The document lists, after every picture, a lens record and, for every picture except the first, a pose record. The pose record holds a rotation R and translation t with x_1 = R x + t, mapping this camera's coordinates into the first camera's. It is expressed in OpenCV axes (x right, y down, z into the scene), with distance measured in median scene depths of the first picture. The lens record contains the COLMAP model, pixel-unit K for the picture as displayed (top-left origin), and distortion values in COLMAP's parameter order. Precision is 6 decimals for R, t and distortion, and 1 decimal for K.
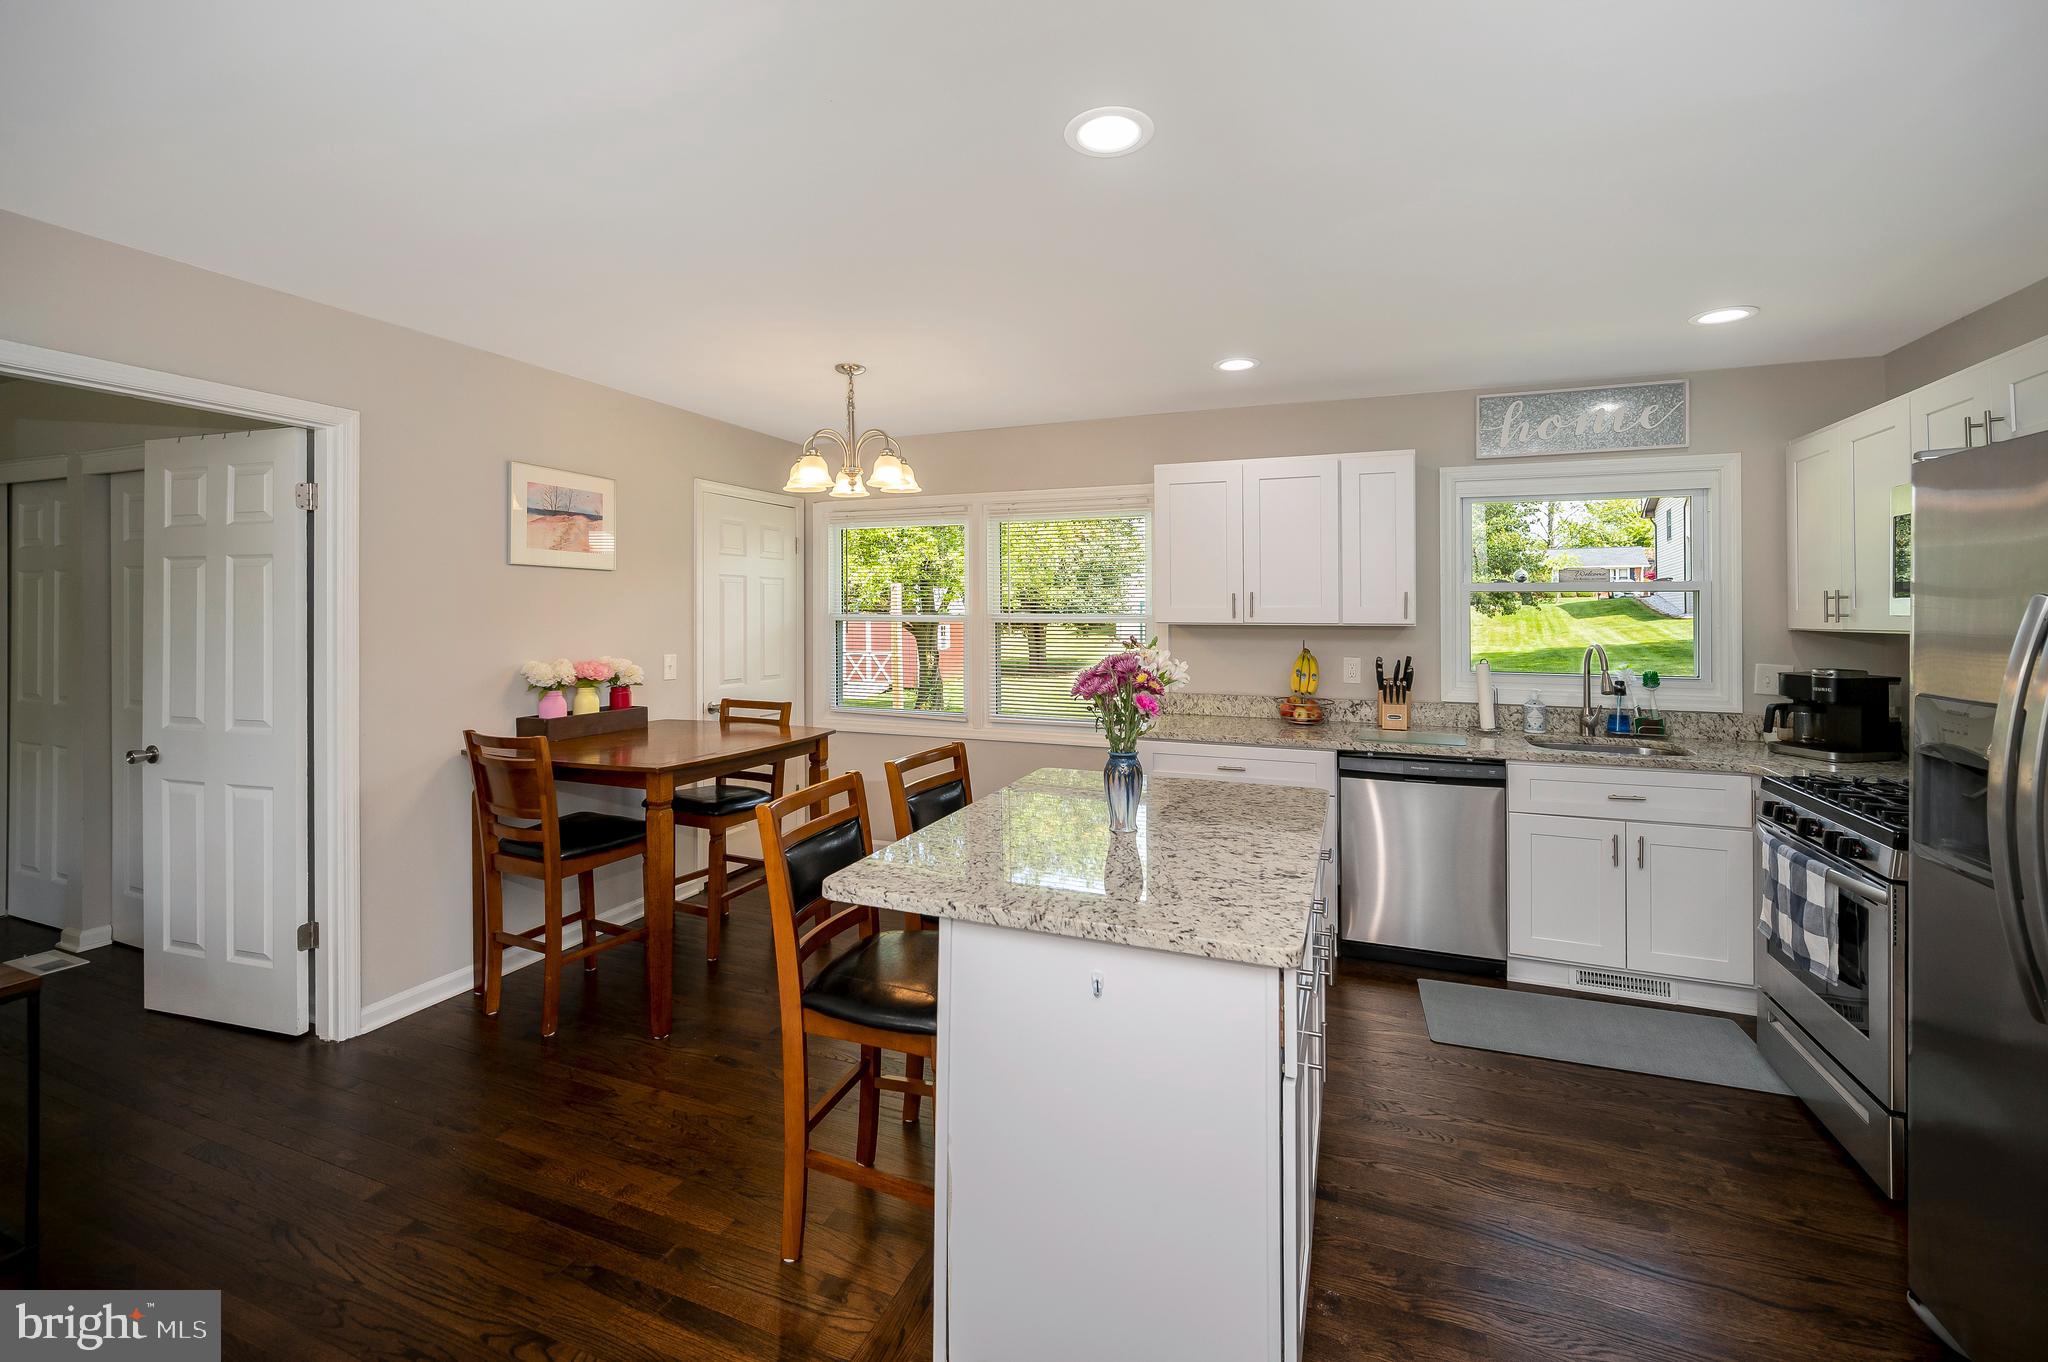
lens RADIAL K [[860.8, 0, 1030.4], [0, 860.8, 609.7], [0, 0, 1]] dist [-0.004025, 0.000295]
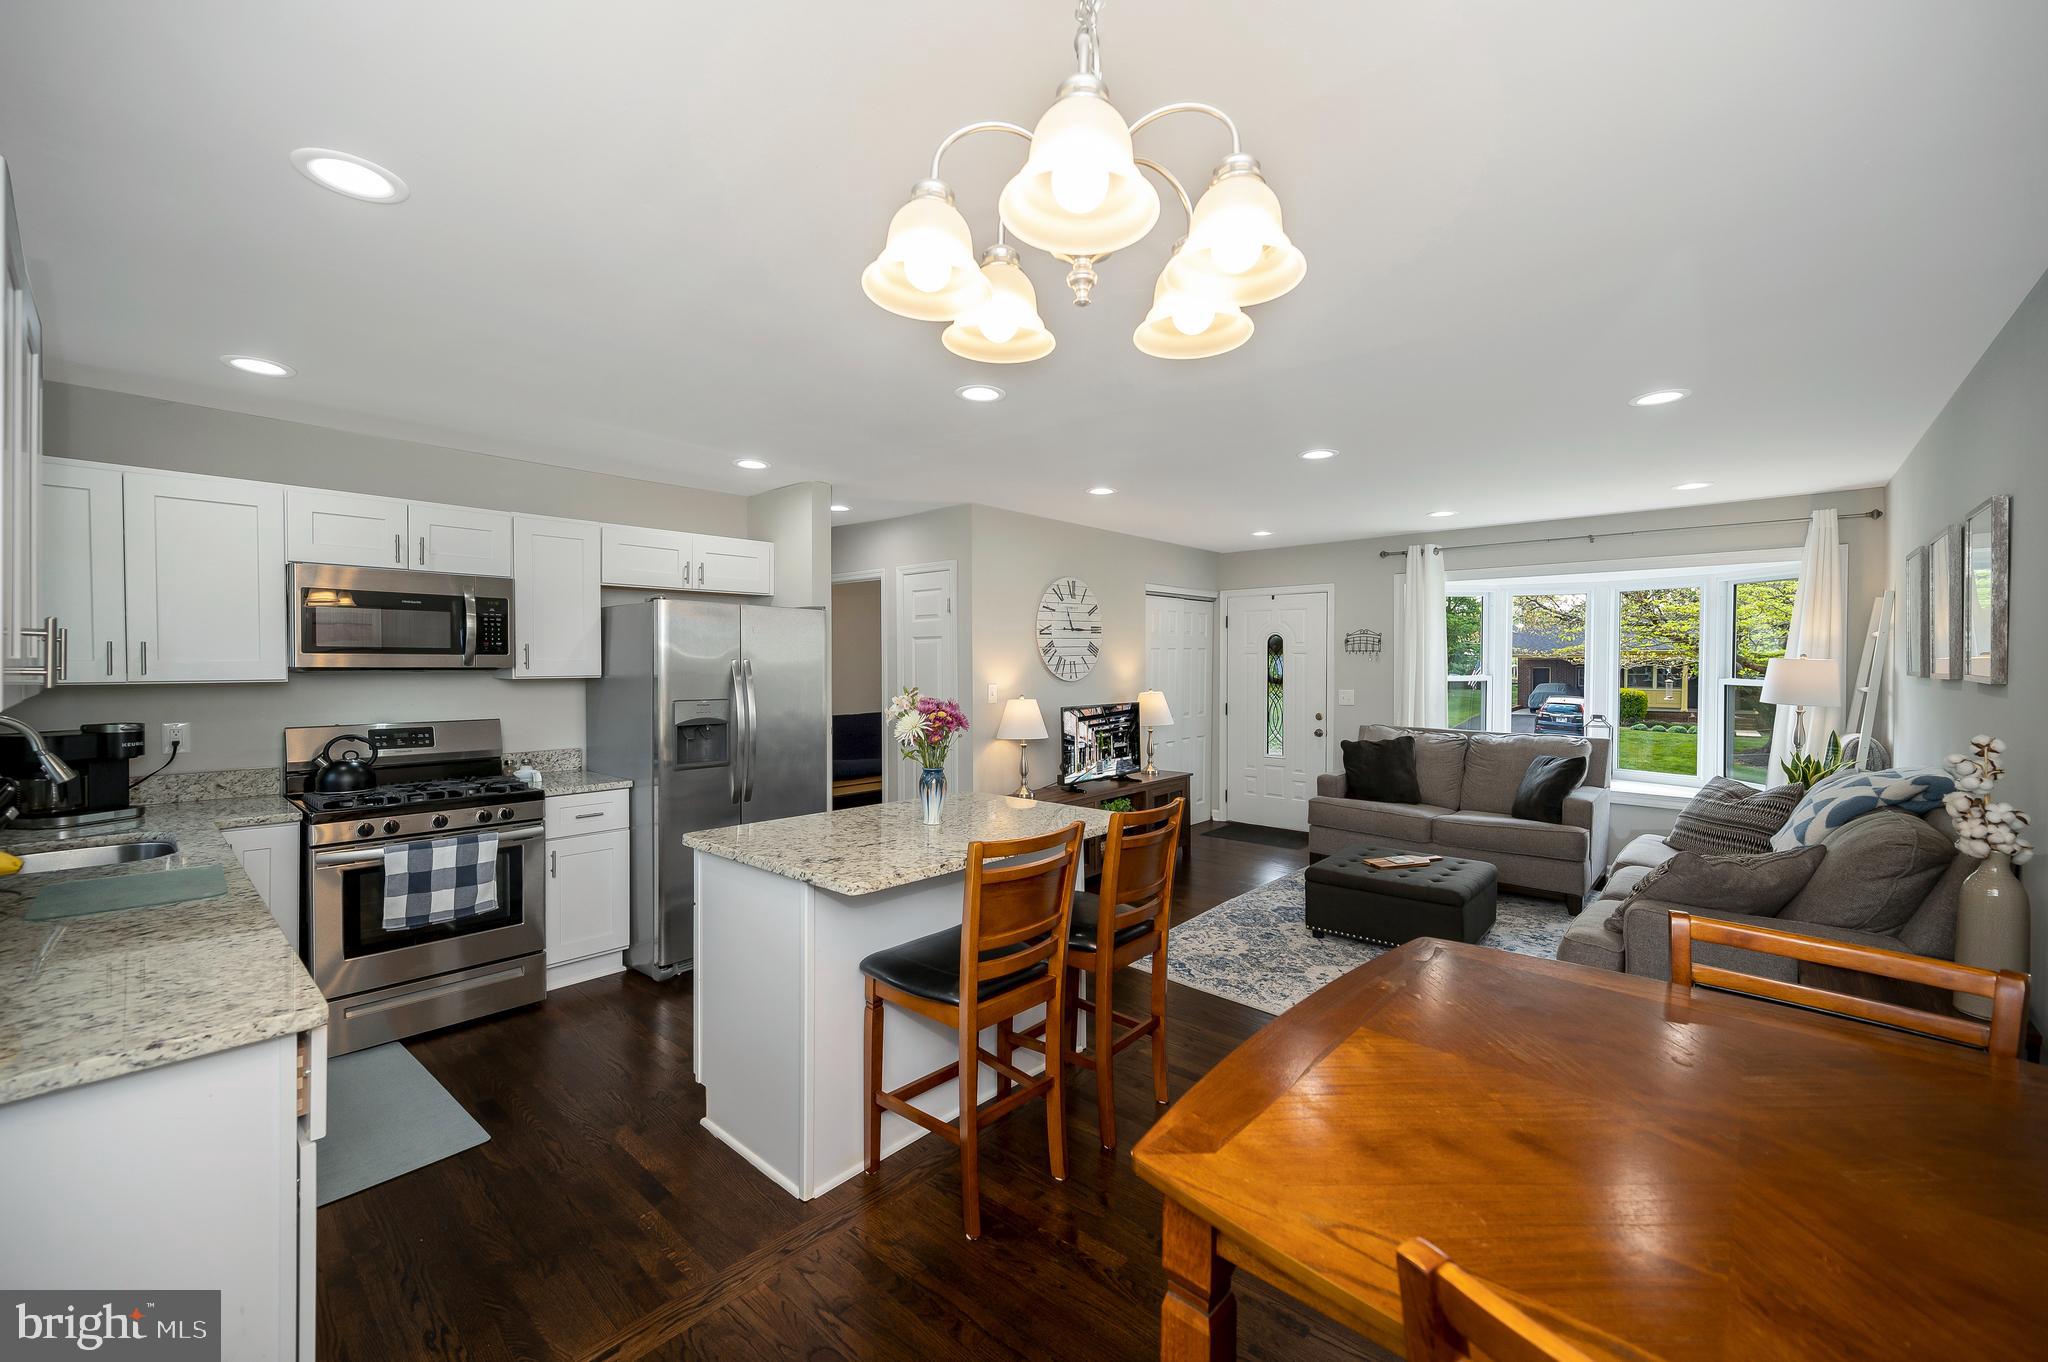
lens RADIAL K [[802.4, 0, 1039.3], [0, 802.4, 684.3], [0, 0, 1]] dist [-0.009897, 0.000088]
pose [[-0.942177, -0.013898, 0.334827, -0.285626], [-0.005180, 0.999624, 0.026917, -0.003459], [-0.335075, 0.023626, -0.941895, 1.277107]]
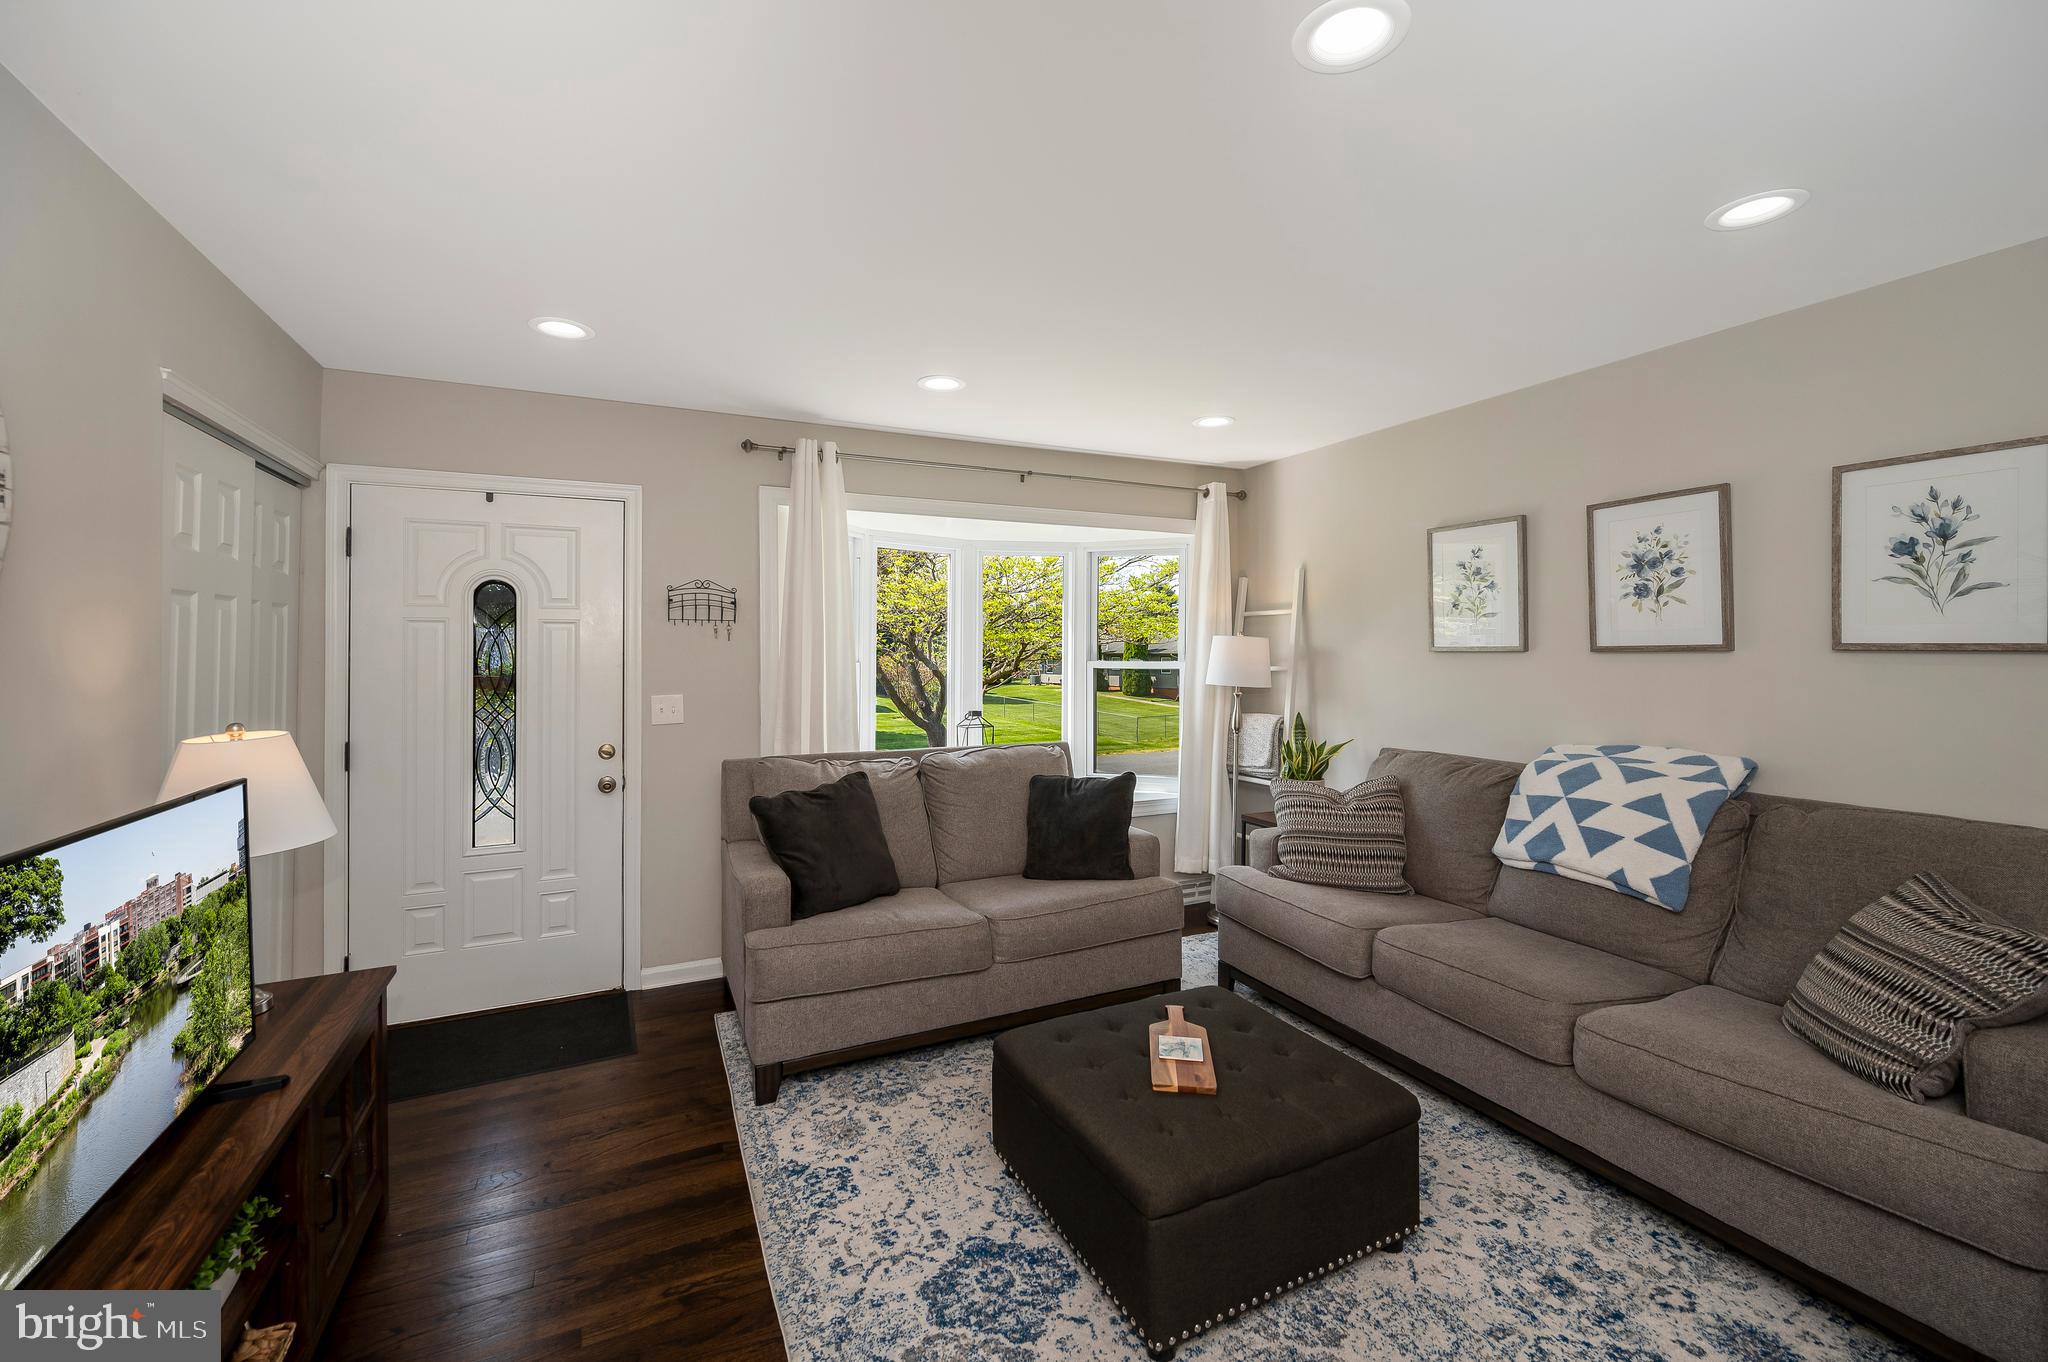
lens RADIAL K [[860.8, 0, 1043.8], [0, 860.8, 632.7], [0, 0, 1]] dist [-0.004025, 0.000295]
pose [[-0.681574, -0.016520, -0.731563, 0.129072], [0.004060, 0.999644, -0.026356, 0.010516], [0.731738, -0.020934, -0.681264, 0.297011]]
